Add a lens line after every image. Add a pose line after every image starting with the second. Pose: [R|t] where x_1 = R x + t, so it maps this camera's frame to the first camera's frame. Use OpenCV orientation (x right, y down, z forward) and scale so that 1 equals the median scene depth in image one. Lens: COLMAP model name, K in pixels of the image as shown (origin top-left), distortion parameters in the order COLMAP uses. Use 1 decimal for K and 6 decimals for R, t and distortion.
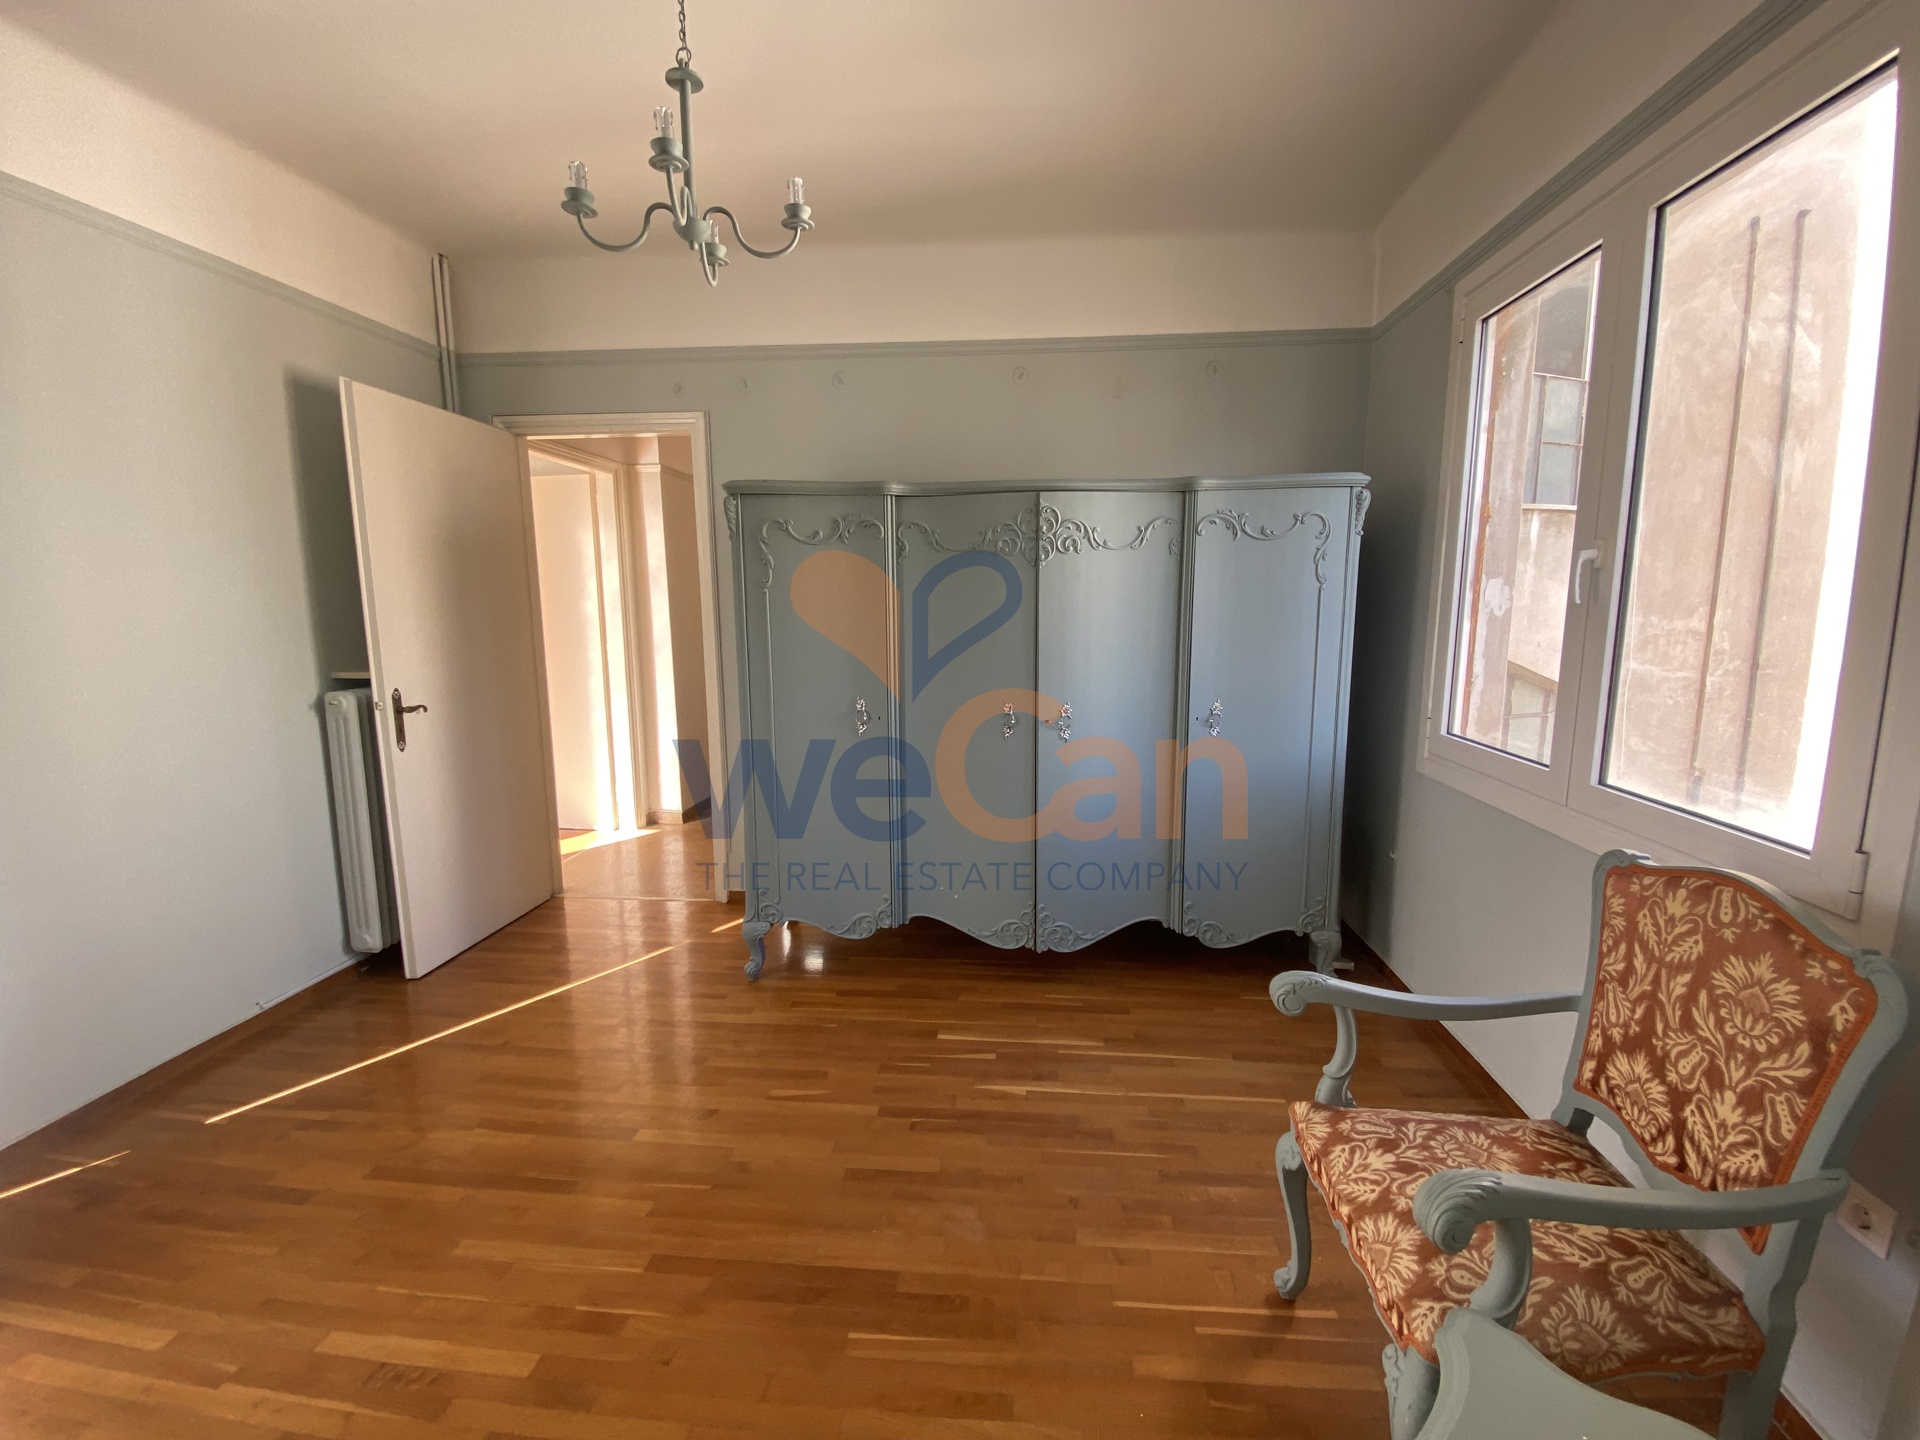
lens RADIAL K [[763.3, 0, 970.1], [0, 763.3, 724.0], [0, 0, 1]] dist [0.036526, -0.015284]
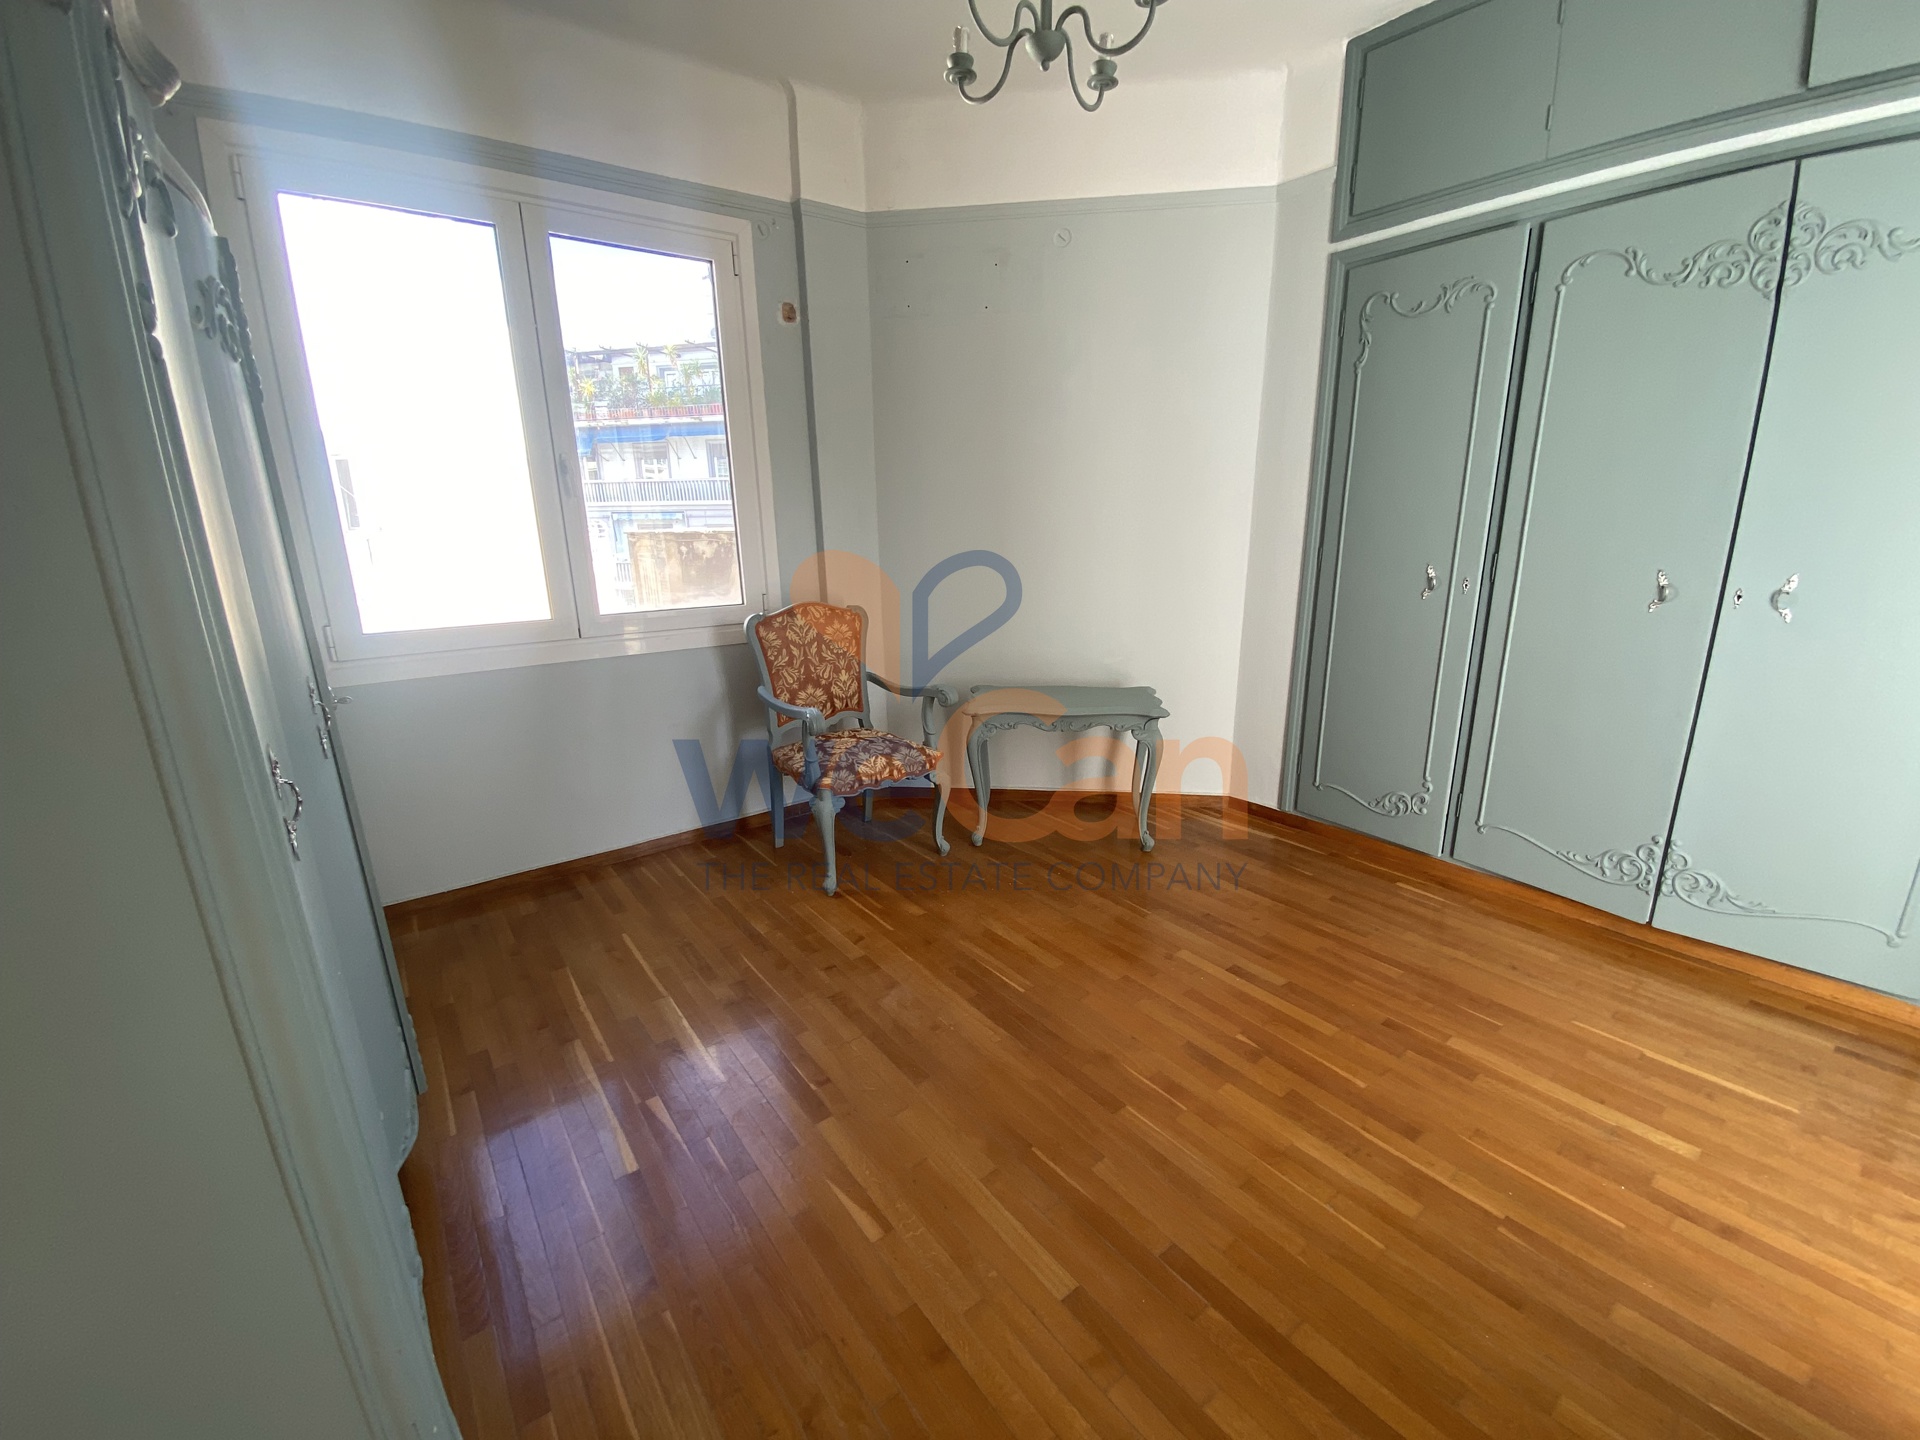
lens RADIAL K [[763.3, 0, 970.1], [0, 763.3, 724.0], [0, 0, 1]] dist [0.036526, -0.015284]
pose [[-0.672130, -0.168765, 0.720944, -1.282544], [0.135848, 0.929043, 0.344129, -0.231021], [-0.727865, 0.329238, -0.601511, 2.179883]]
